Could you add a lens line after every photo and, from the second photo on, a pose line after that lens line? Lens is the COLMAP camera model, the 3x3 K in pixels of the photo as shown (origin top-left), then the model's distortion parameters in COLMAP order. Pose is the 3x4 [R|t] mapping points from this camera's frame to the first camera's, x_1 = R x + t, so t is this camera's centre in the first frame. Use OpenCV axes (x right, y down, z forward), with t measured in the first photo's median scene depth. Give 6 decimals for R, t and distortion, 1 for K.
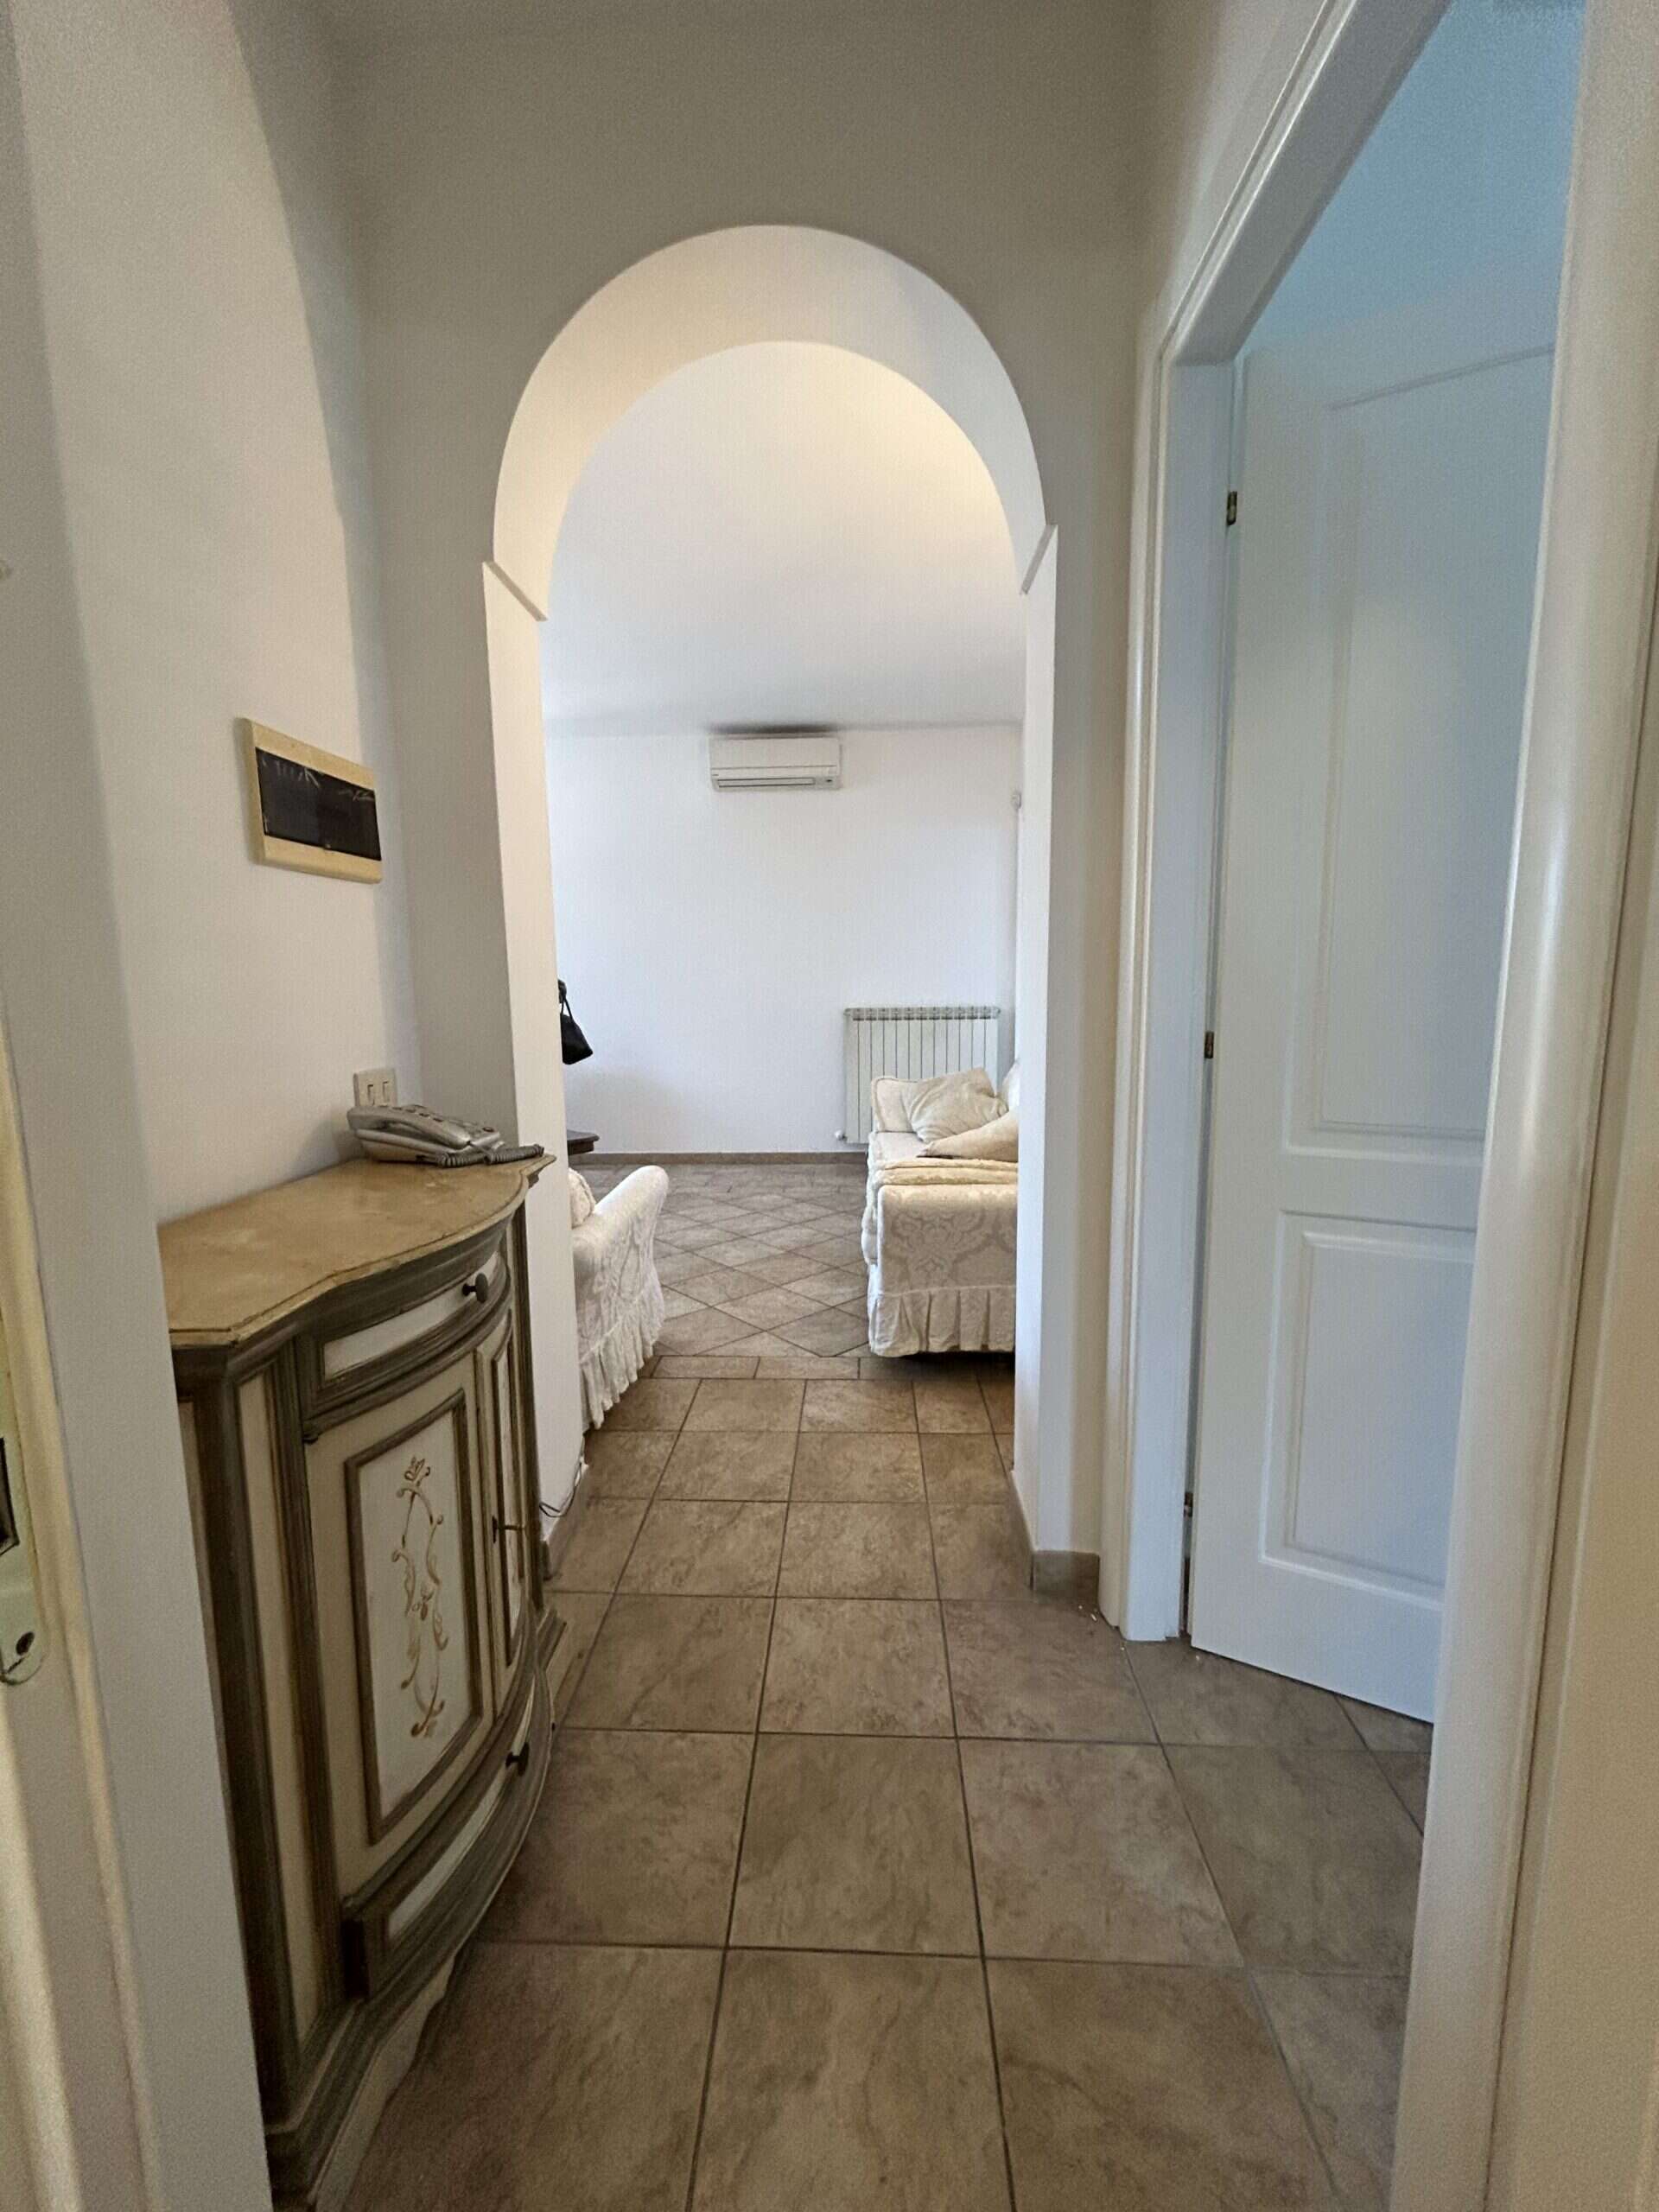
lens RADIAL K [[892.8, 0, 831.1], [0, 892.8, 1096.7], [0, 0, 1]] dist [-0.002026, 0.000161]
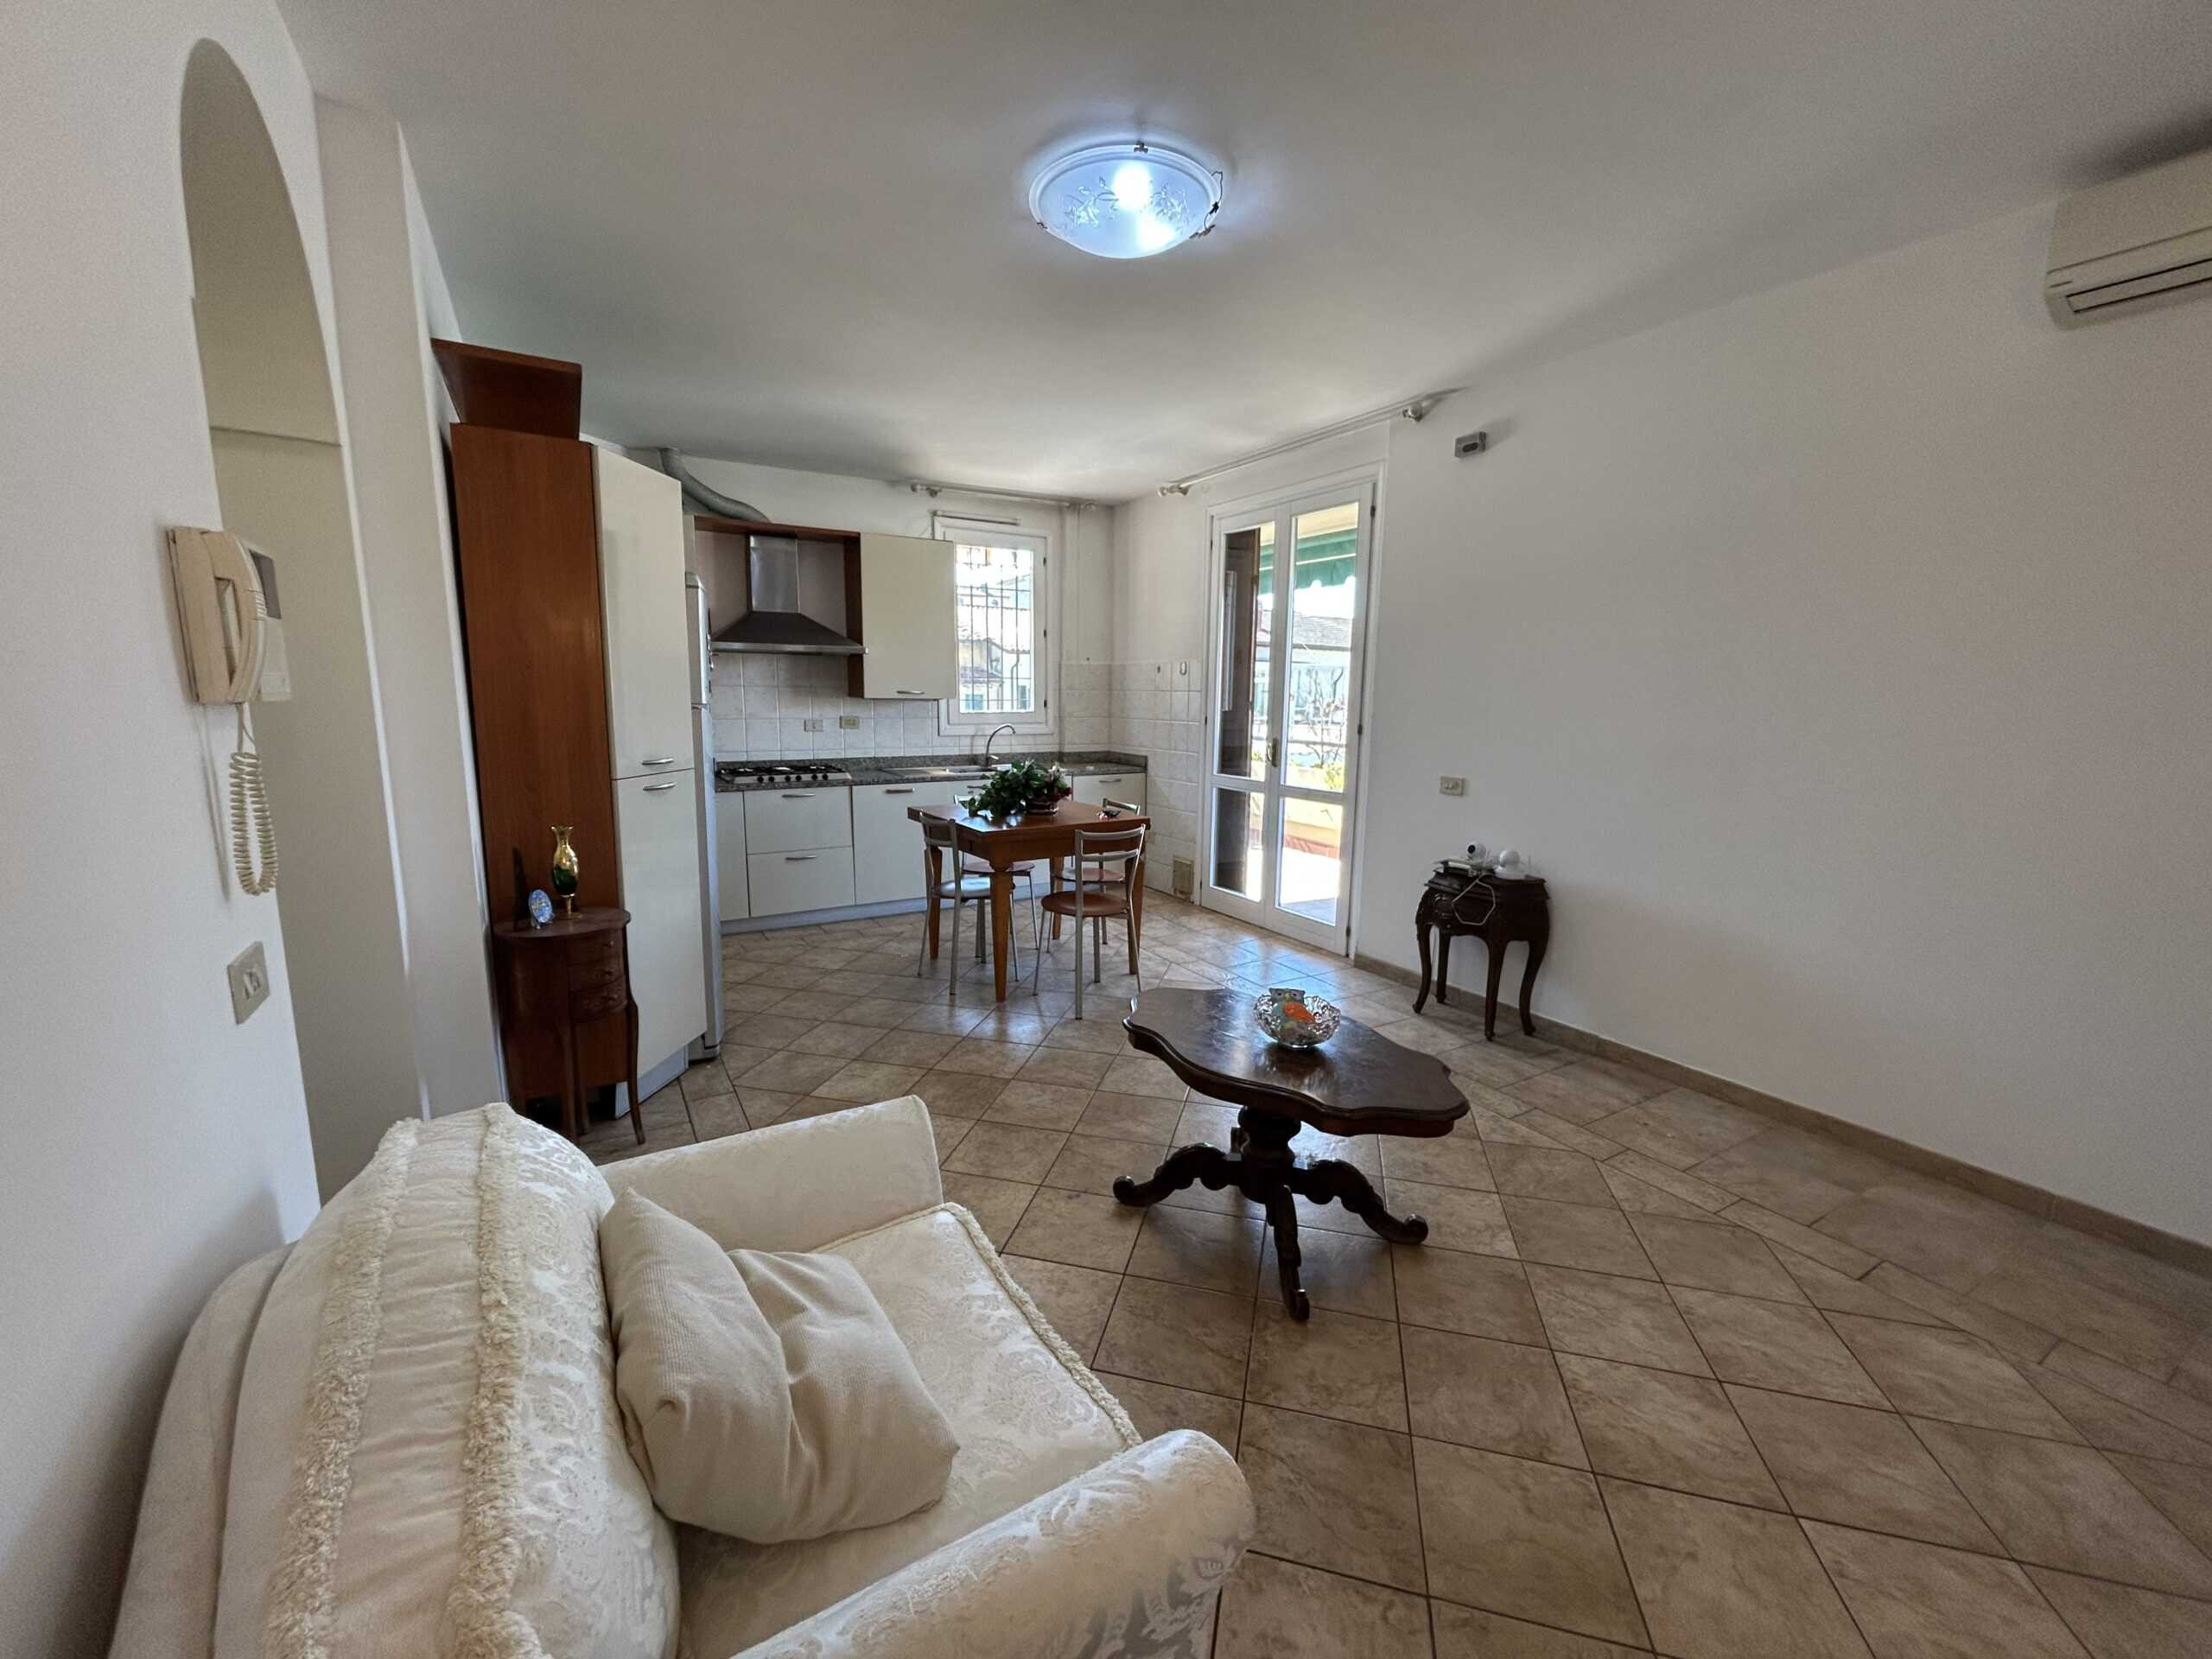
lens RADIAL K [[892.8, 0, 1106.3], [0, 892.8, 833.3], [0, 0, 1]] dist [-0.002026, 0.000161]
pose [[0.549239, 0.151922, -0.821740, 0.005269], [-0.130705, 0.986851, 0.095087, -0.102704], [0.825381, 0.055180, 0.561874, 0.468974]]
